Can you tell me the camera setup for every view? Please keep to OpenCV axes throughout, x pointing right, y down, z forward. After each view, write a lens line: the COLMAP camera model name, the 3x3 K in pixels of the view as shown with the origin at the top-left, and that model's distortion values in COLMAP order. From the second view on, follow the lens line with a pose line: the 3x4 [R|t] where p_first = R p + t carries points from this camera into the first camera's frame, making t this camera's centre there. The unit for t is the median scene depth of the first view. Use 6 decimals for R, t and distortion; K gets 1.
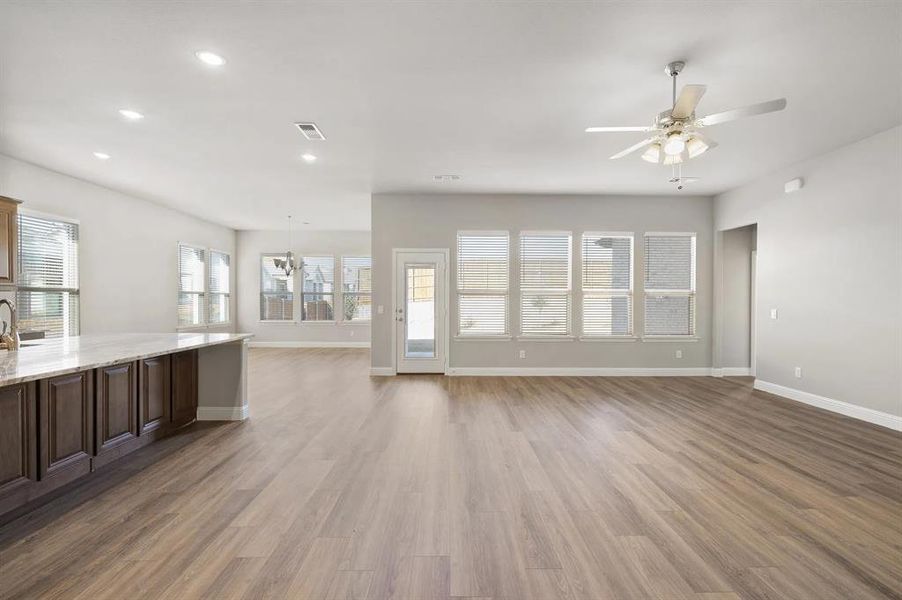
lens RADIAL K [[408.4, 0, 457.0], [0, 408.4, 300.6], [0, 0, 1]] dist [-0.003439, 0.000758]
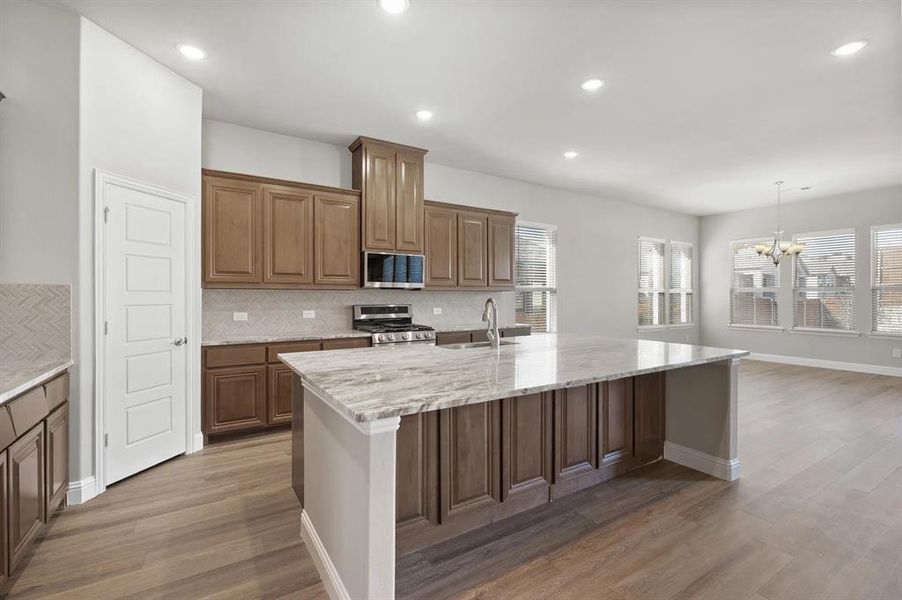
lens RADIAL K [[408.4, 0, 453.6], [0, 408.4, 296.2], [0, 0, 1]] dist [-0.003439, 0.000758]
pose [[0.522807, -0.002564, -0.852447, -0.242510], [-0.002972, 0.999984, -0.004831, -0.001695], [0.852446, 0.005059, 0.522791, 0.334447]]
